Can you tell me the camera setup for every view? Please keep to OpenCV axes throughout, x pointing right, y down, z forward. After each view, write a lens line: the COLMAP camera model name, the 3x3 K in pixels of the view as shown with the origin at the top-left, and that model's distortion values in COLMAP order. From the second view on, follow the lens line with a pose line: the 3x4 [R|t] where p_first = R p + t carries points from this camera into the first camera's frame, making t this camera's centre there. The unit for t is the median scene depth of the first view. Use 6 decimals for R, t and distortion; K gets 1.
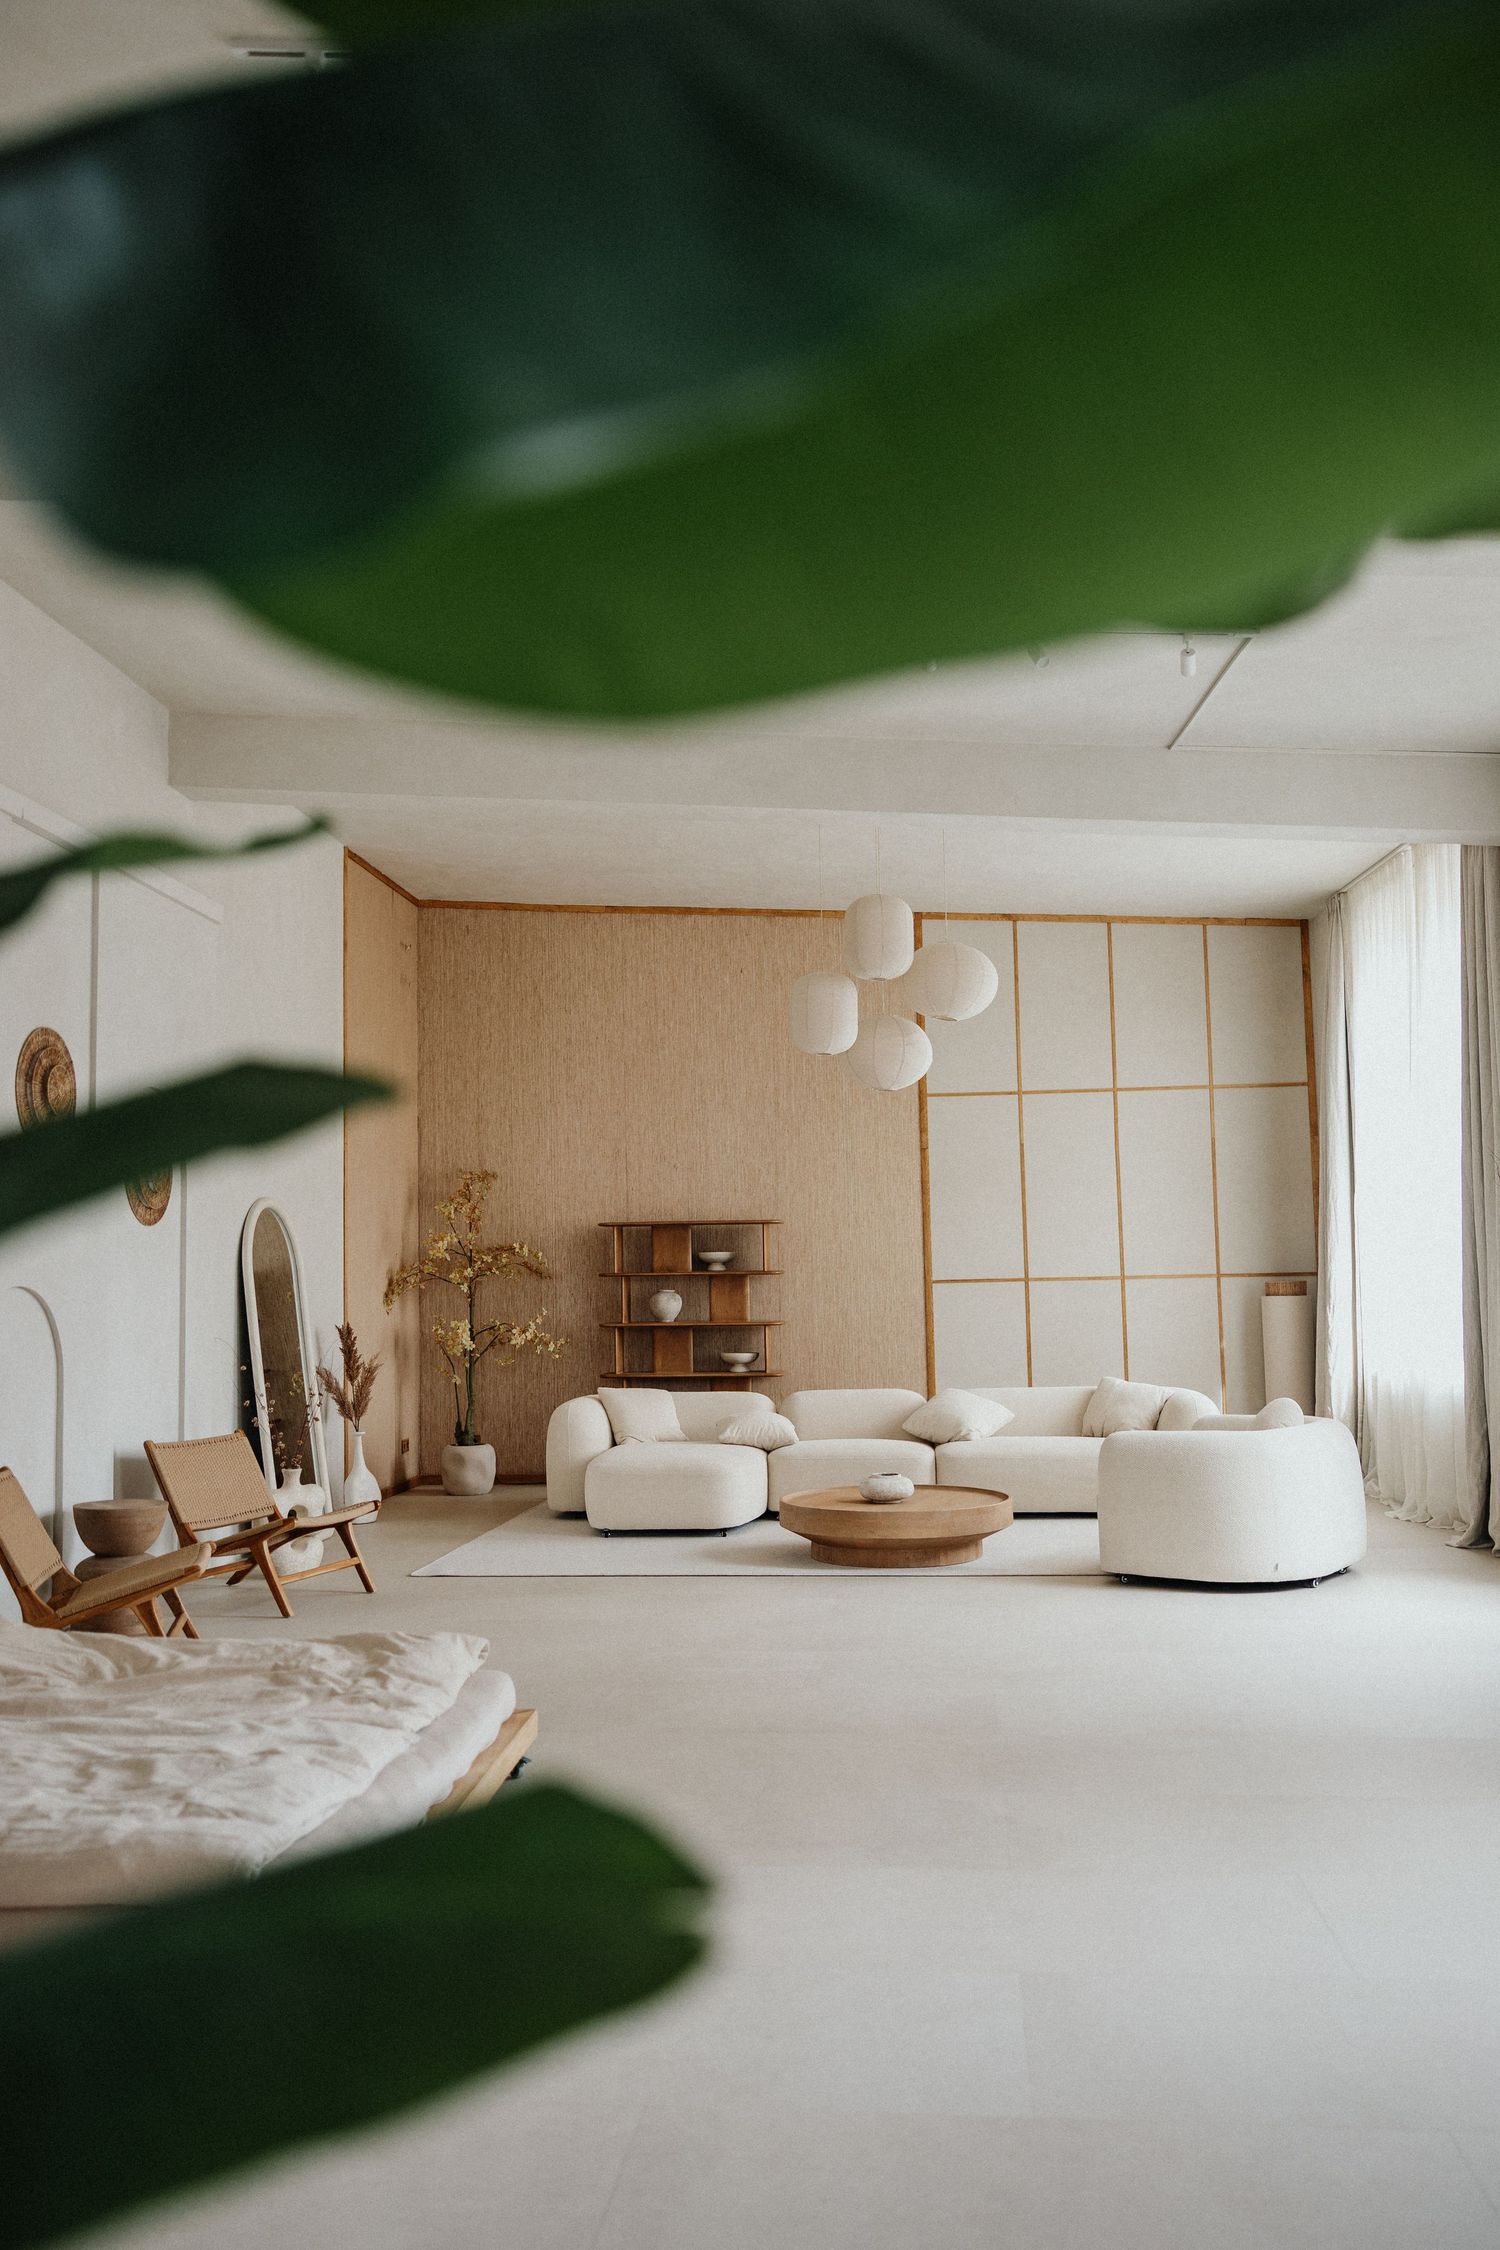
lens RADIAL K [[1785.3, 0, 762.1], [0, 1785.3, 1133.1], [0, 0, 1]] dist [0.012693, 0.003758]
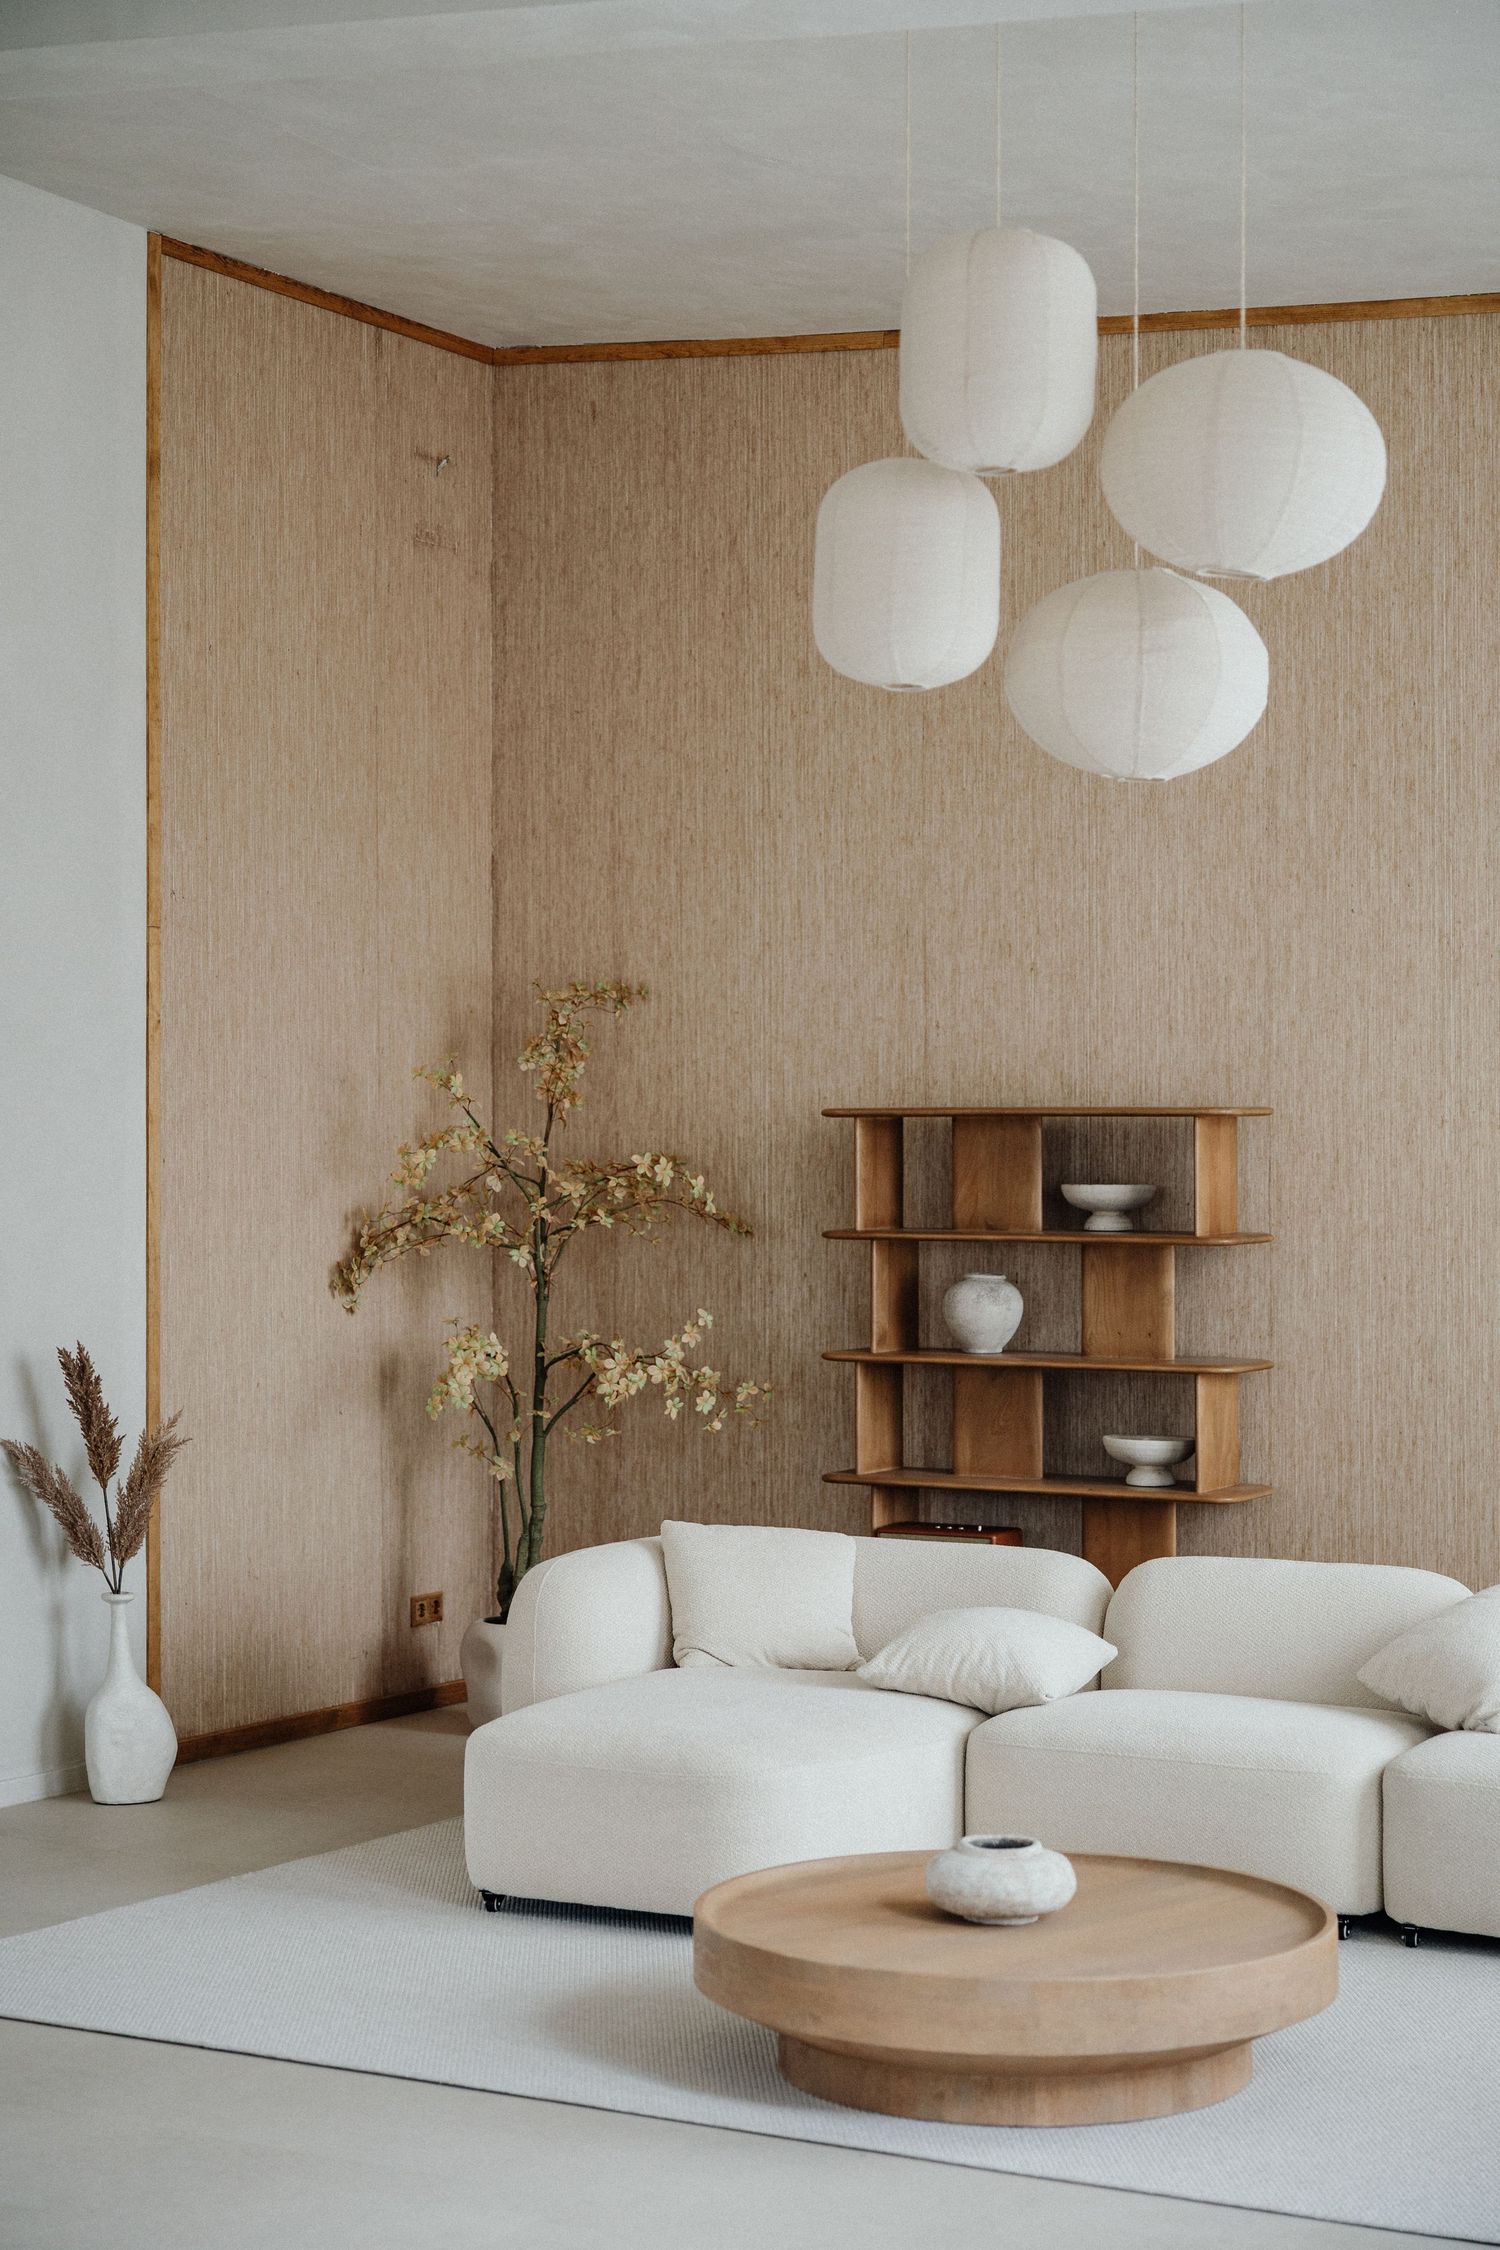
lens RADIAL K [[3624.6, 0, 742.6], [0, 3624.6, 1111.6], [0, 0, 1]] dist [0.029424, 0.000000]
pose [[0.917048, 0.012691, -0.398574, 0.253916], [0.015244, 0.997647, 0.066840, -0.005913], [0.398484, -0.067371, 0.914697, 0.254286]]
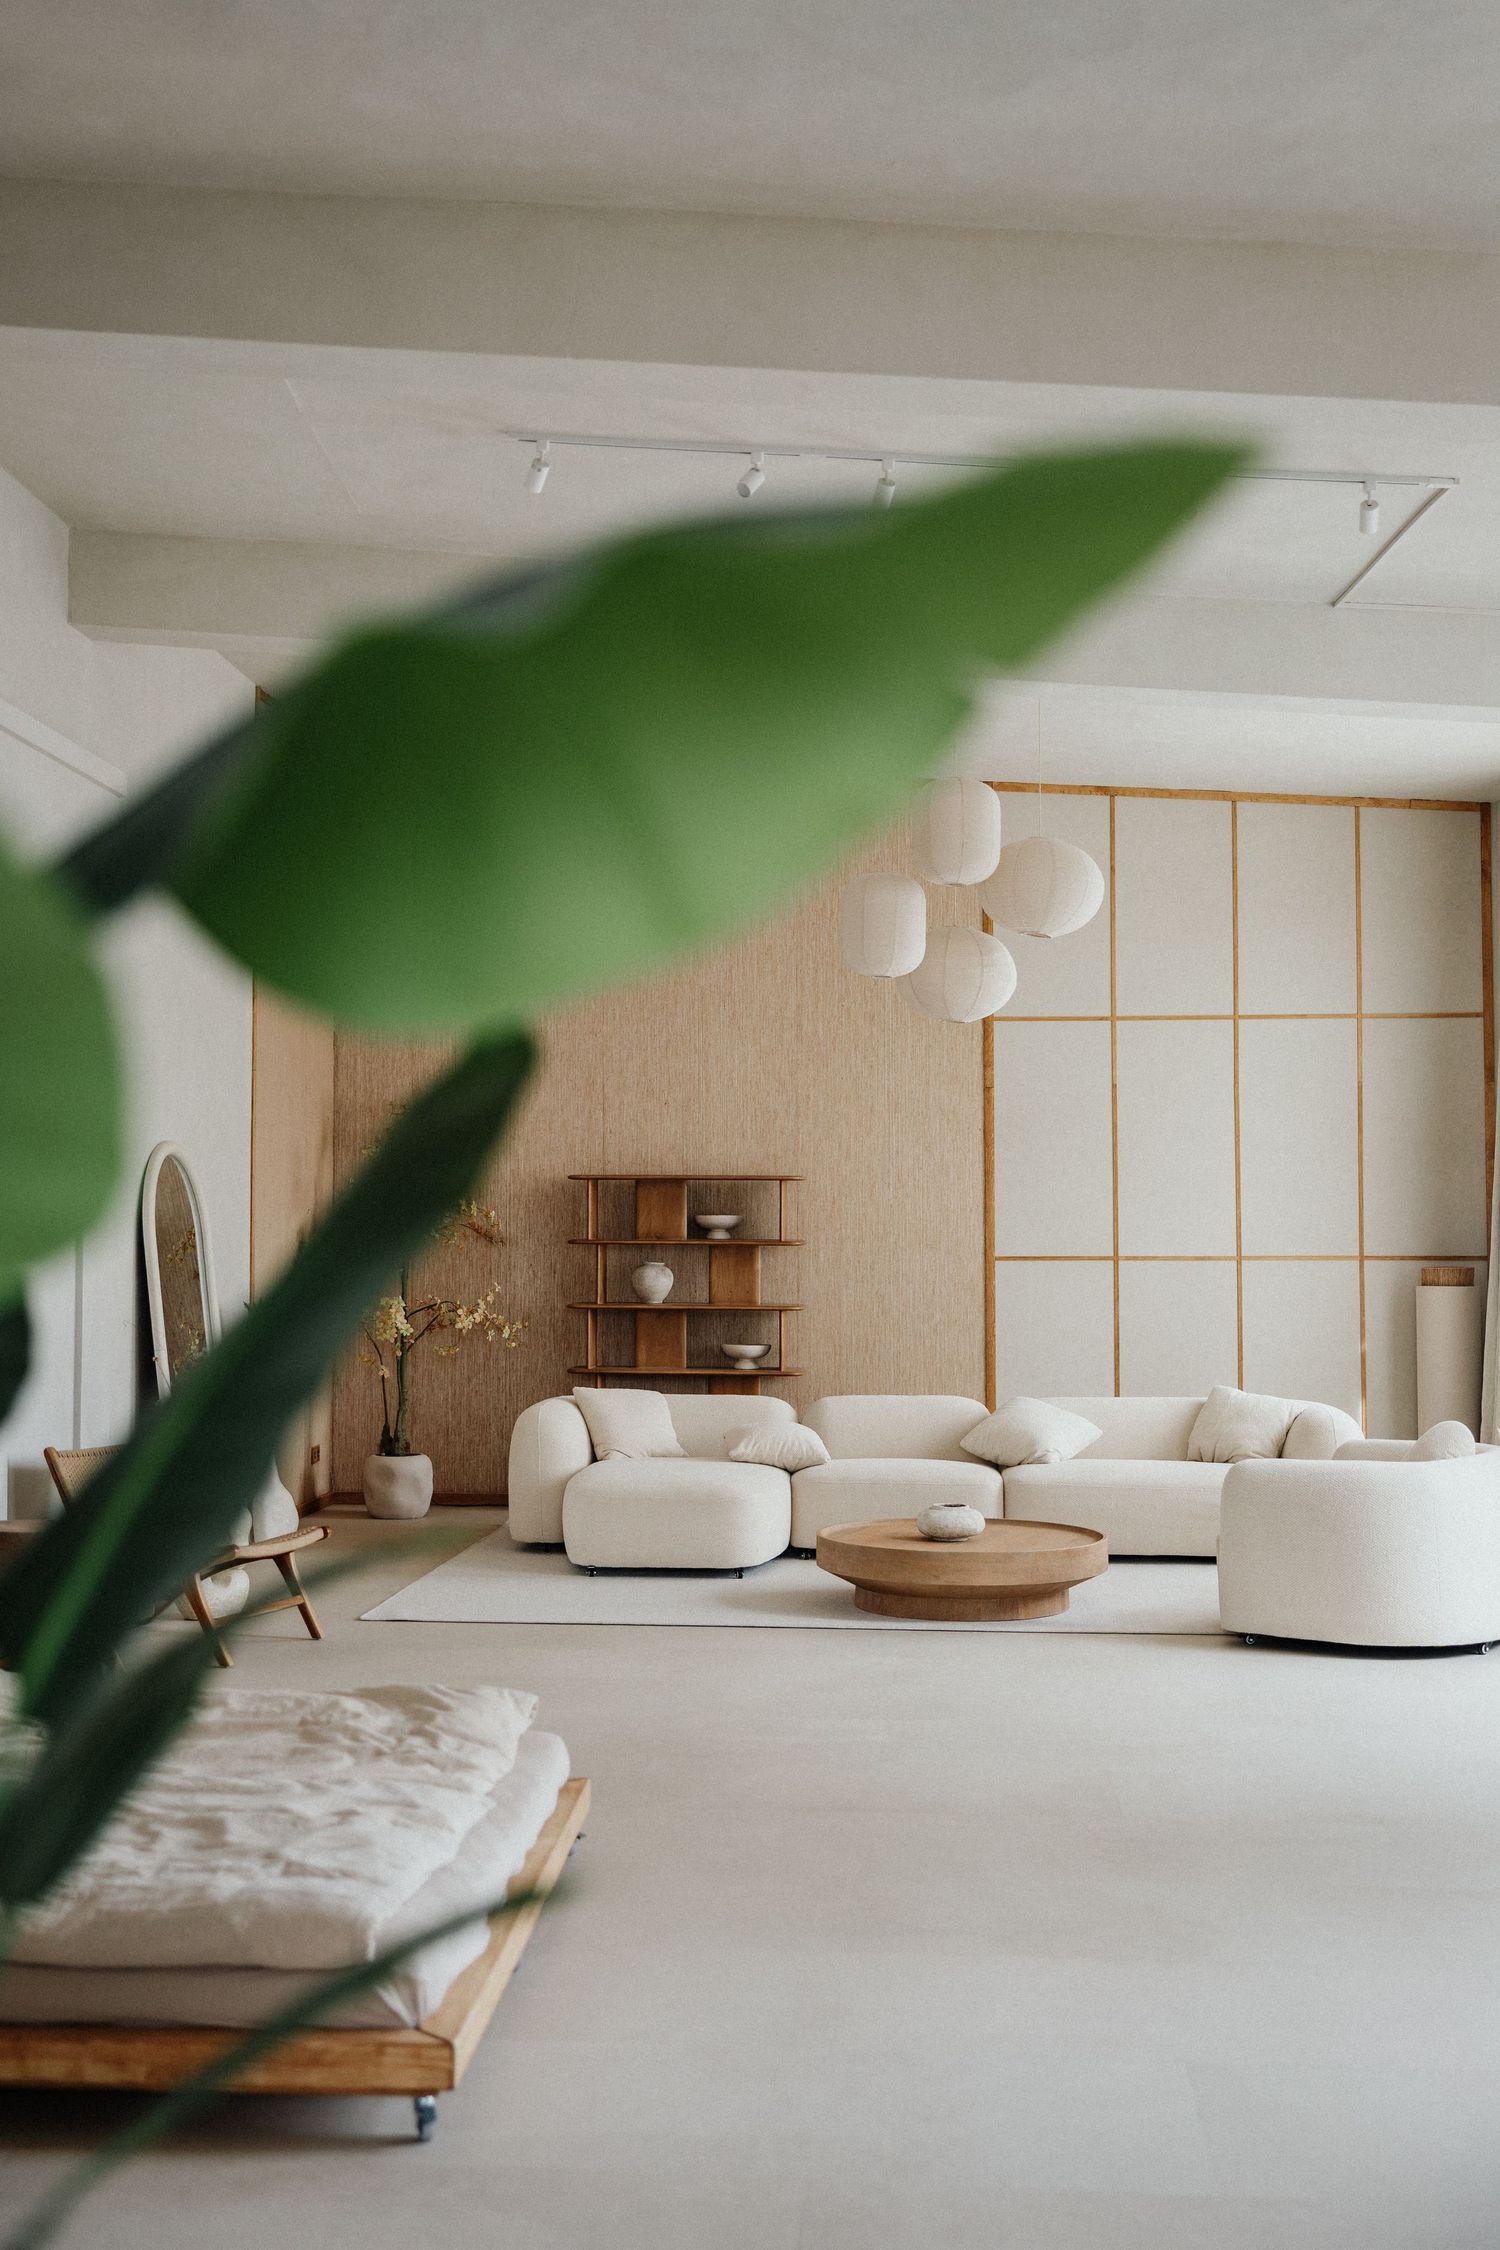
lens RADIAL K [[2435.5, 0, 735.7], [0, 2435.5, 1132.0], [0, 0, 1]] dist [0.005972, 0.000000]
pose [[0.999757, 0.020107, 0.009070, -0.032368], [-0.020472, 0.998902, 0.042142, -0.016399], [-0.008213, -0.042318, 0.999070, -0.067551]]
